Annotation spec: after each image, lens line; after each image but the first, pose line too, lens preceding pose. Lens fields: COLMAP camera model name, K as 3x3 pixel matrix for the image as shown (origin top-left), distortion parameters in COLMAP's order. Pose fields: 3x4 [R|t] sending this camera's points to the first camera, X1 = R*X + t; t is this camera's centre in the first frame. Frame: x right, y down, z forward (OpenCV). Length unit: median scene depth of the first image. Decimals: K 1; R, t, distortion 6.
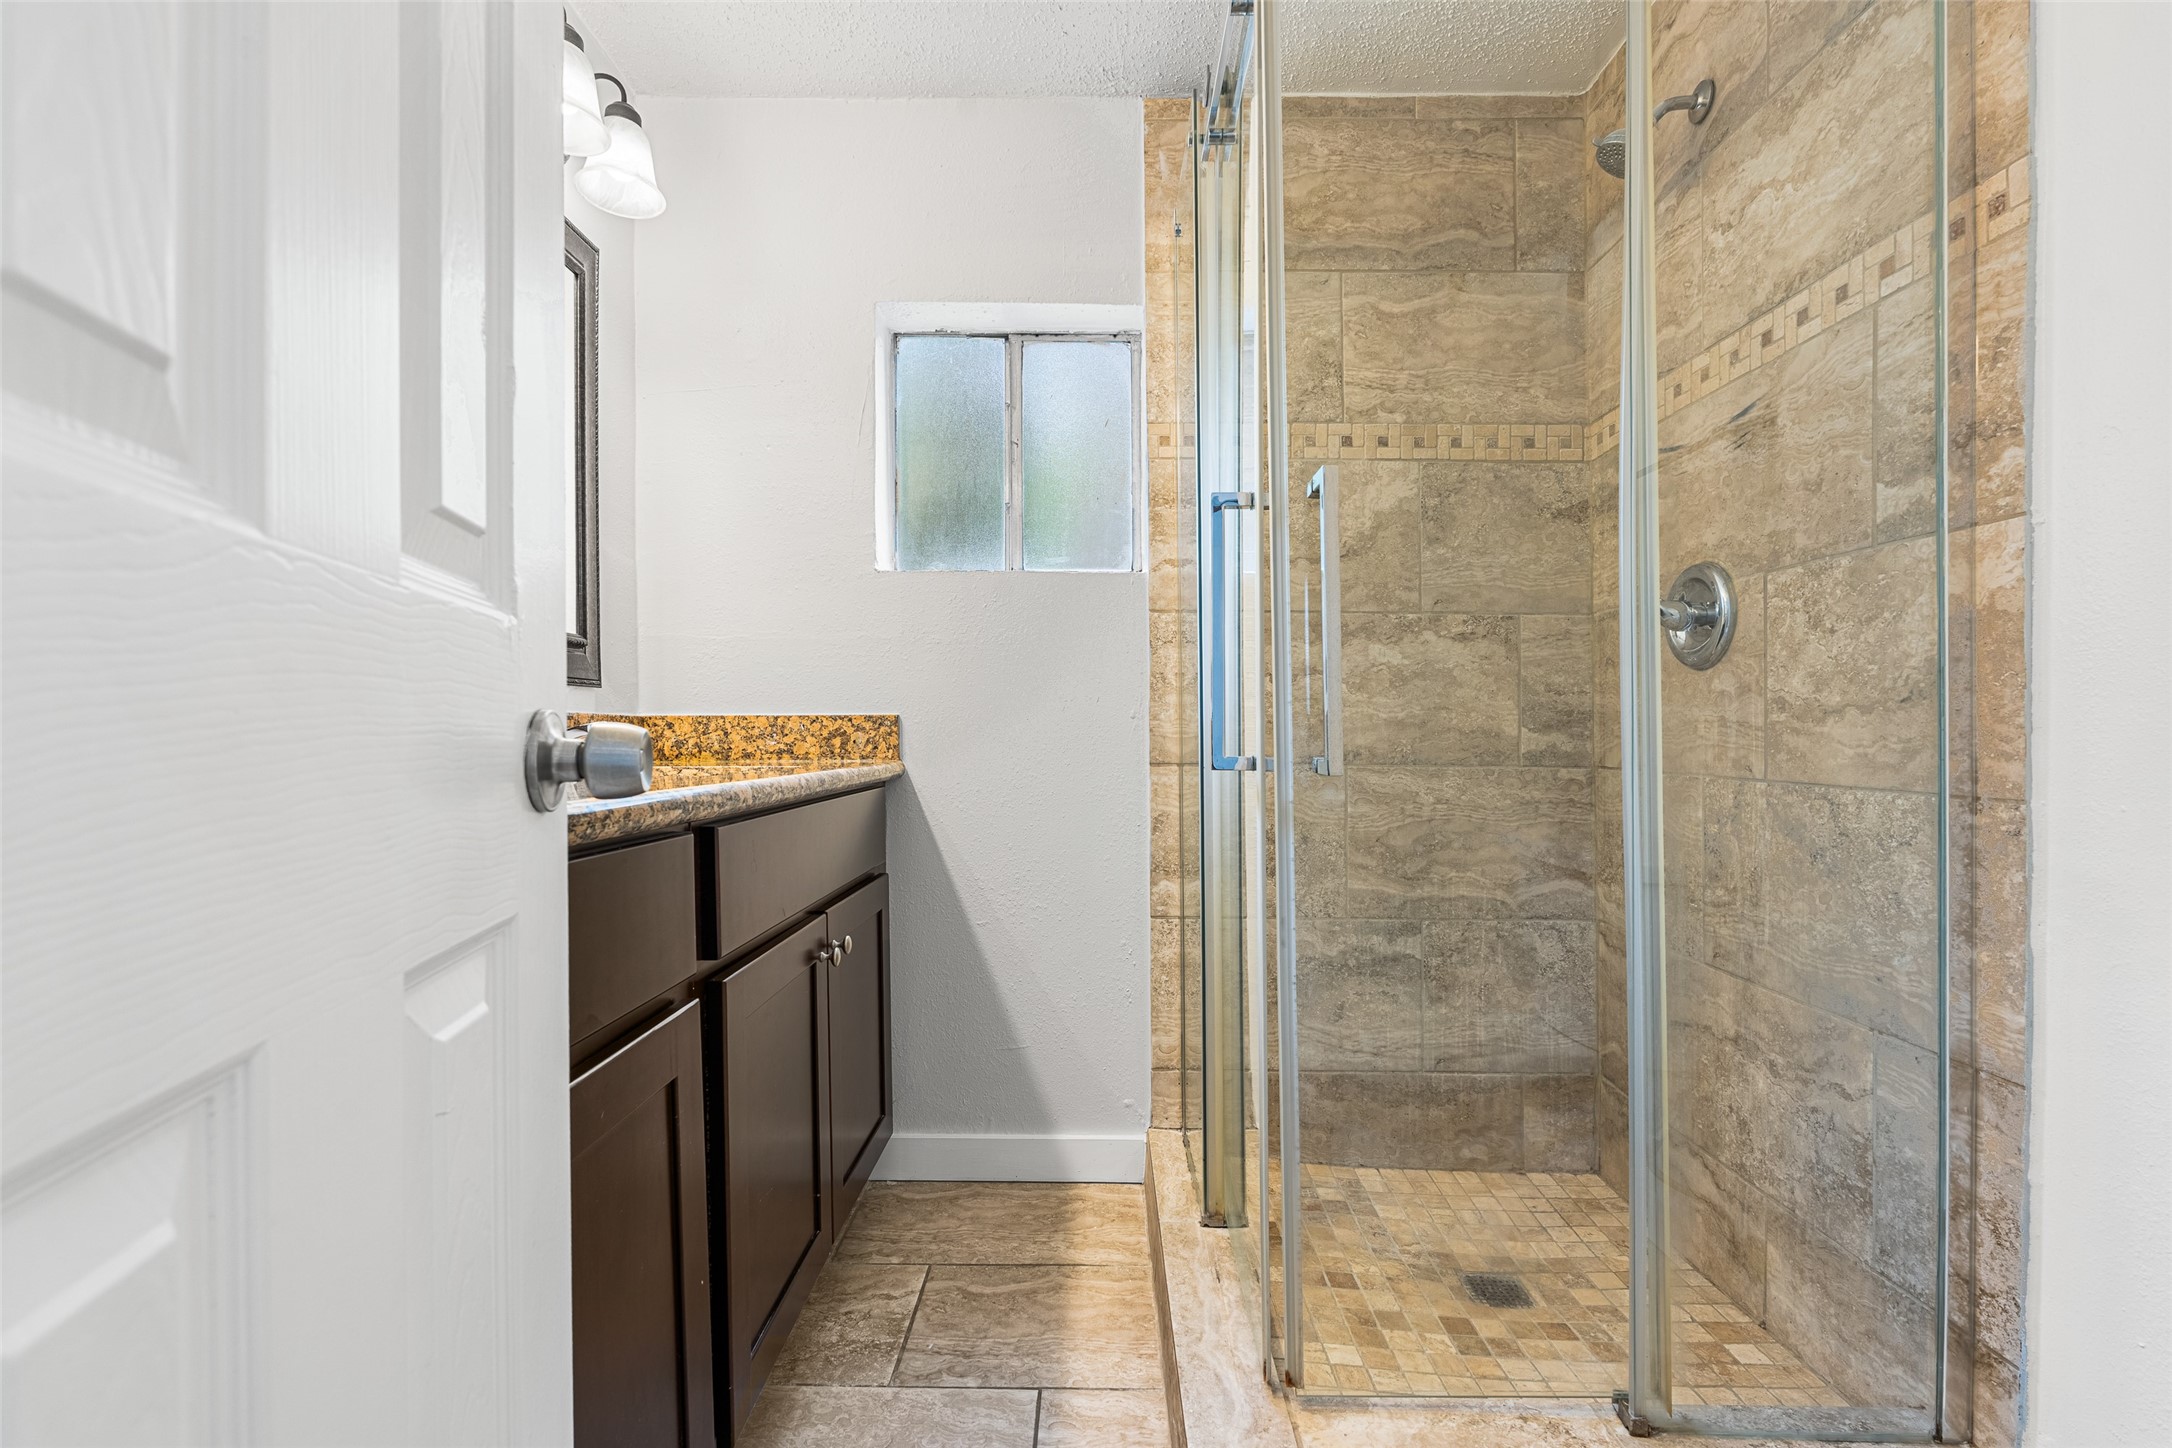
lens RADIAL K [[958.9, 0, 1084.0], [0, 958.9, 712.8], [0, 0, 1]] dist [-0.004084, 0.000654]
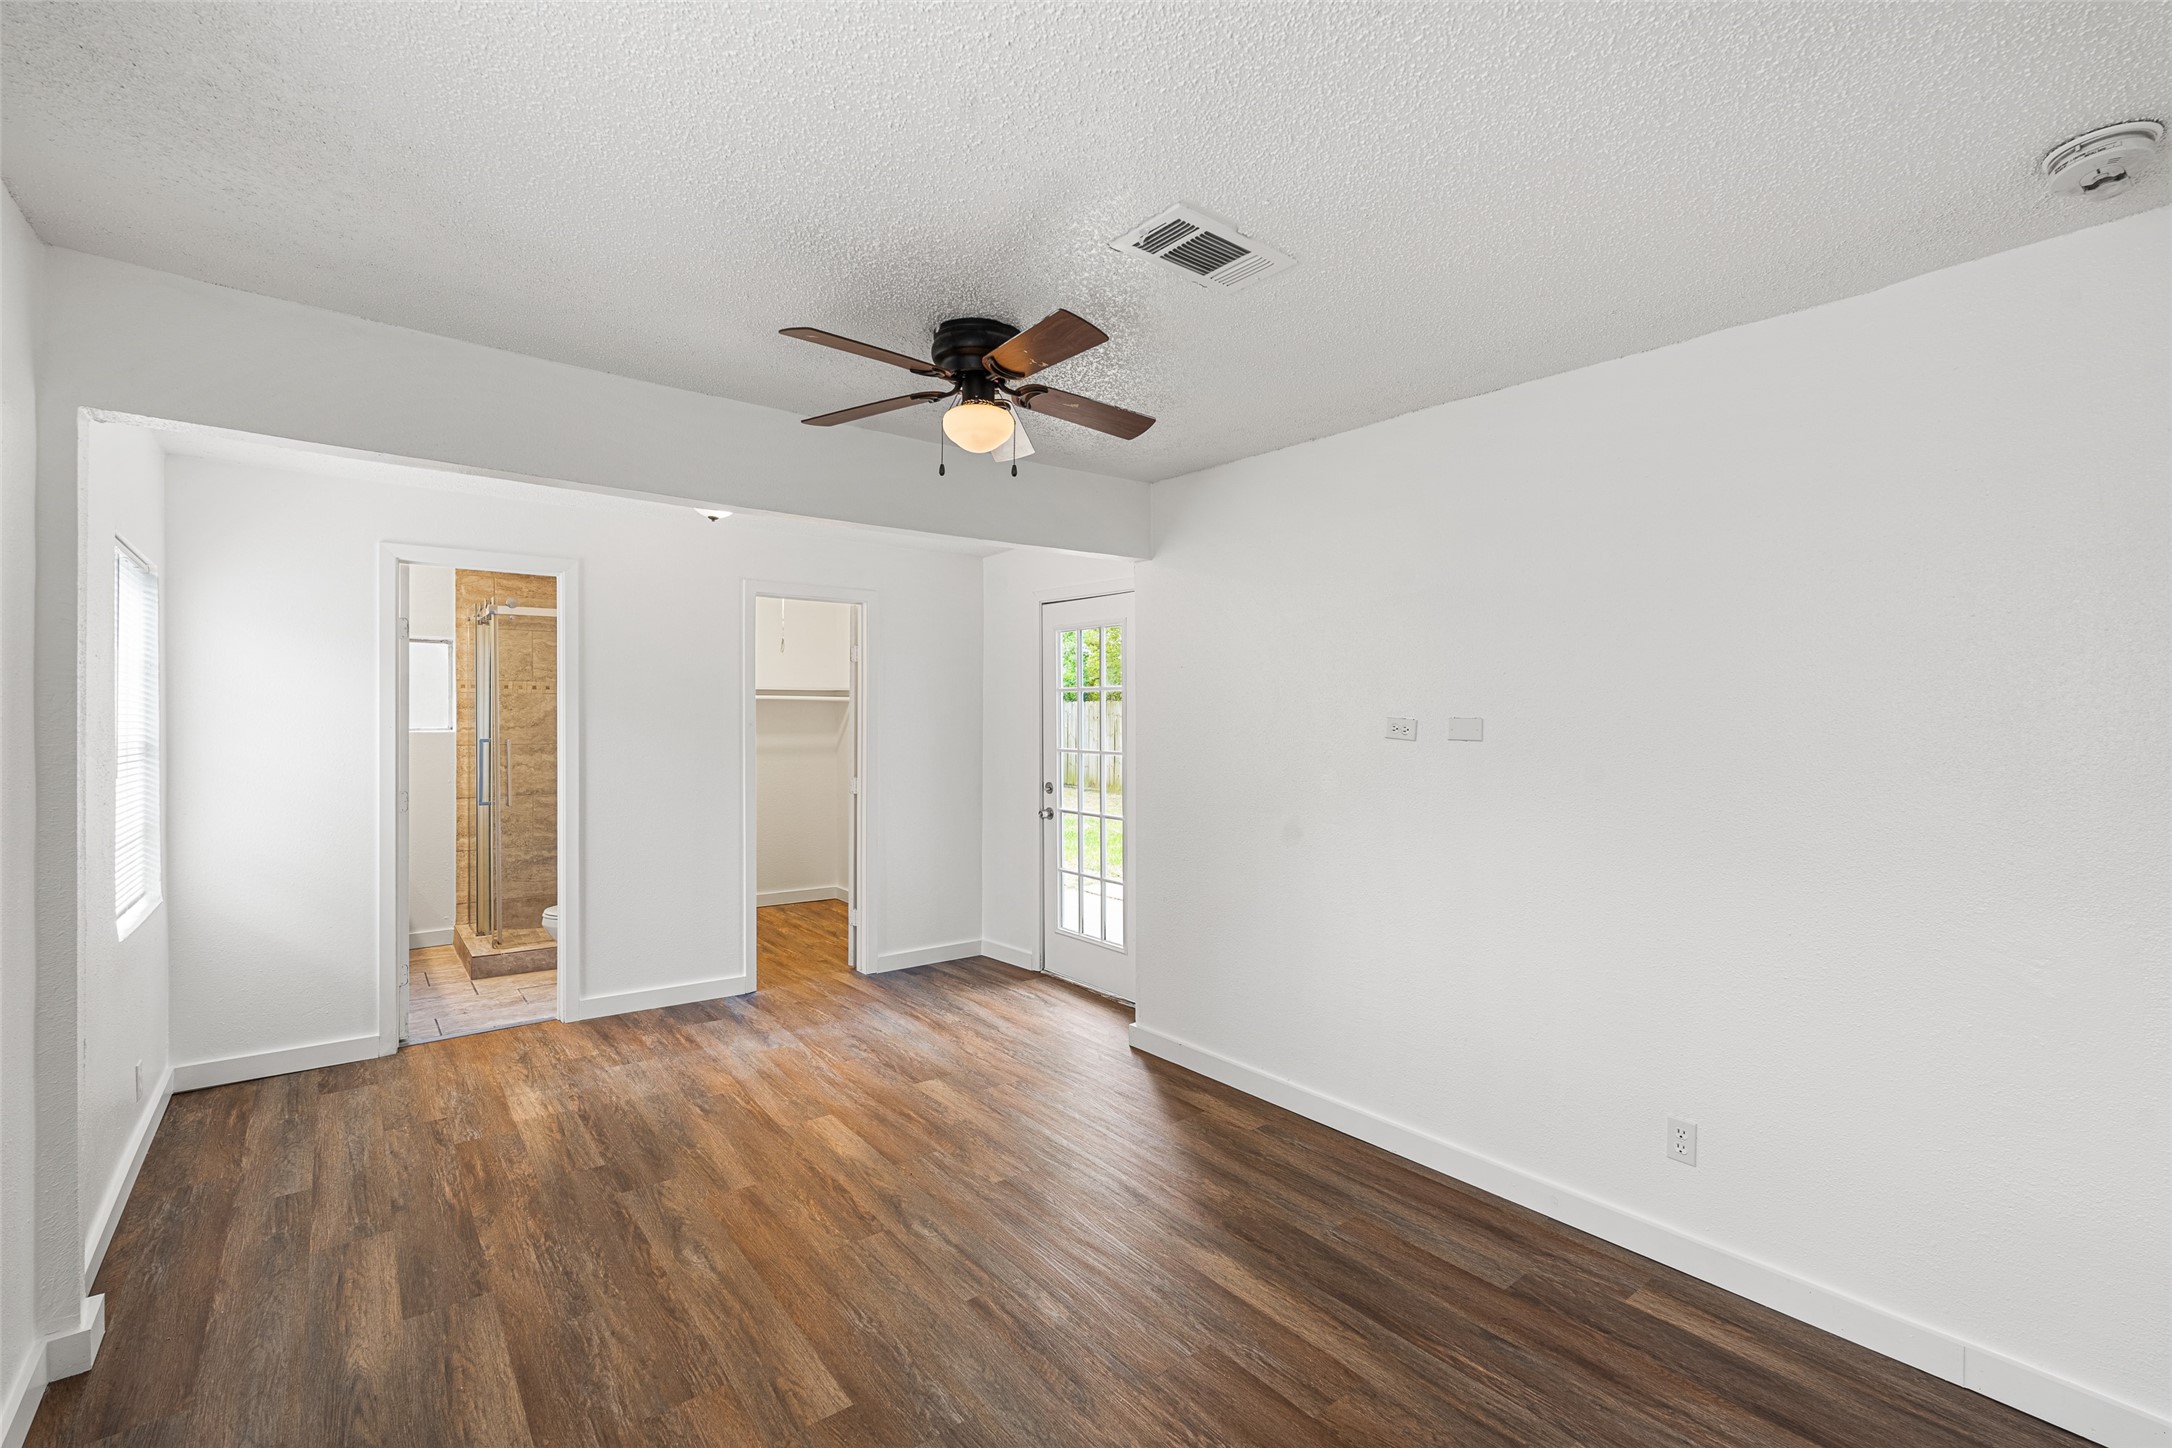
lens RADIAL K [[958.9, 0, 1084.0], [0, 958.9, 712.8], [0, 0, 1]] dist [-0.004084, 0.000654]
pose [[0.769114, 0.004342, 0.639097, -0.395122], [-0.004975, 0.999987, -0.000806, -0.260056], [-0.639093, -0.002560, 0.769125, -2.987419]]
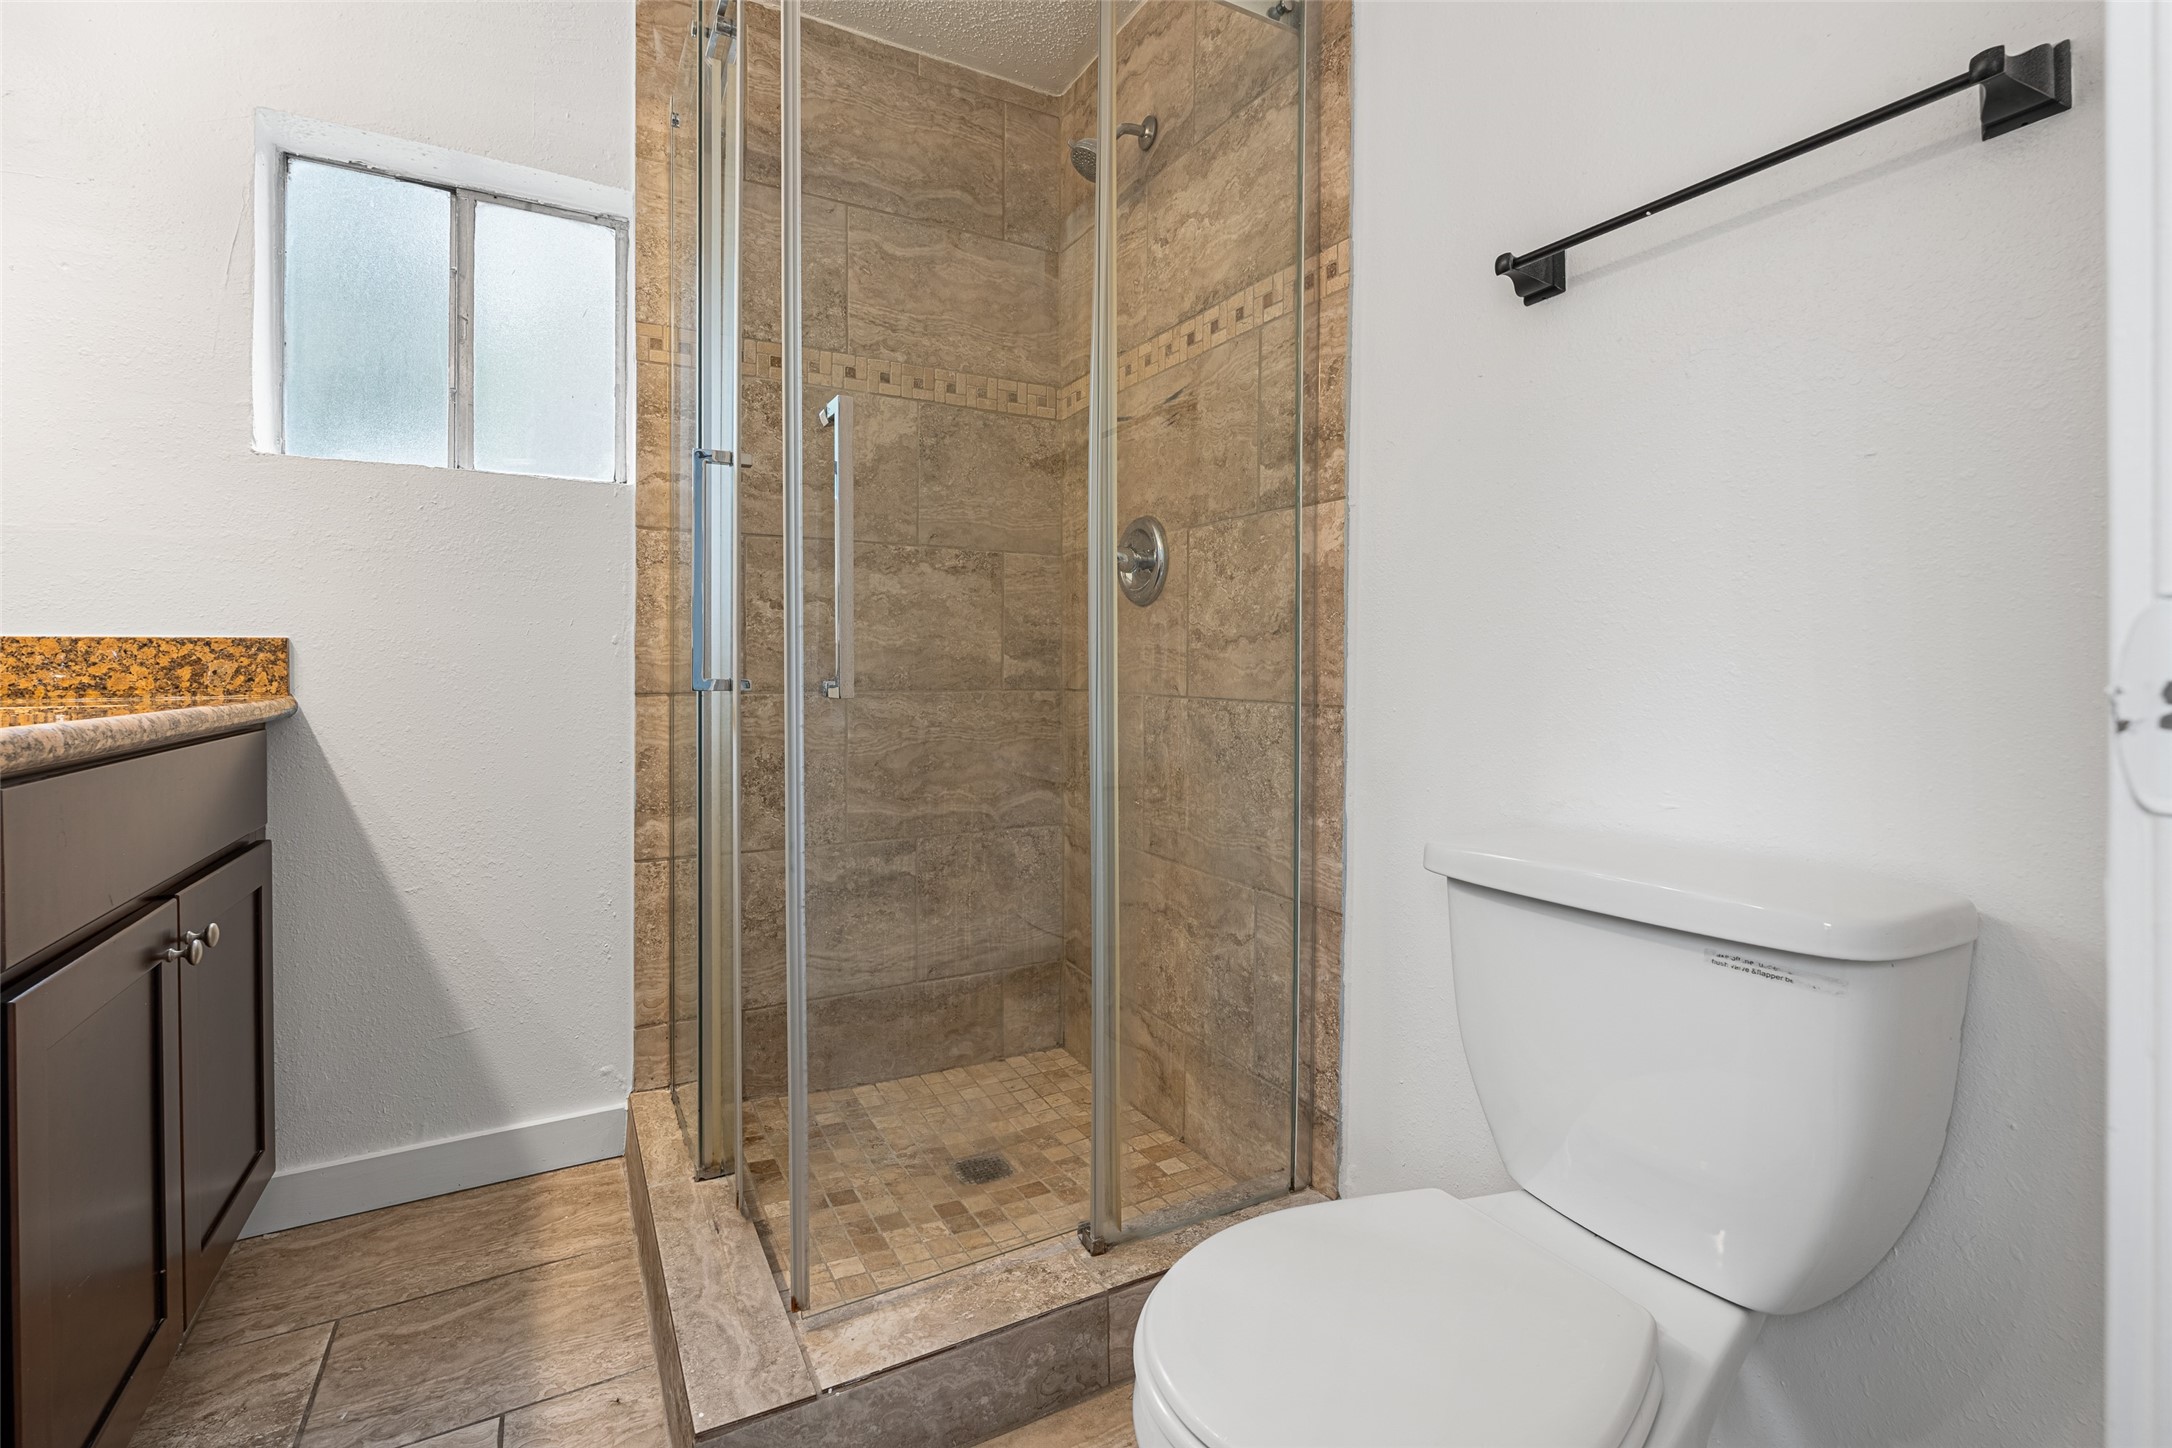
lens RADIAL K [[963.8, 0, 1086.4], [0, 963.8, 644.6], [0, 0, 1]] dist [-0.001269, 0.000890]
pose [[0.868235, 0.004862, 0.496129, -0.017230], [-0.006240, 0.999980, 0.001121, 0.002655], [-0.496114, -0.004069, 0.868248, -0.014209]]
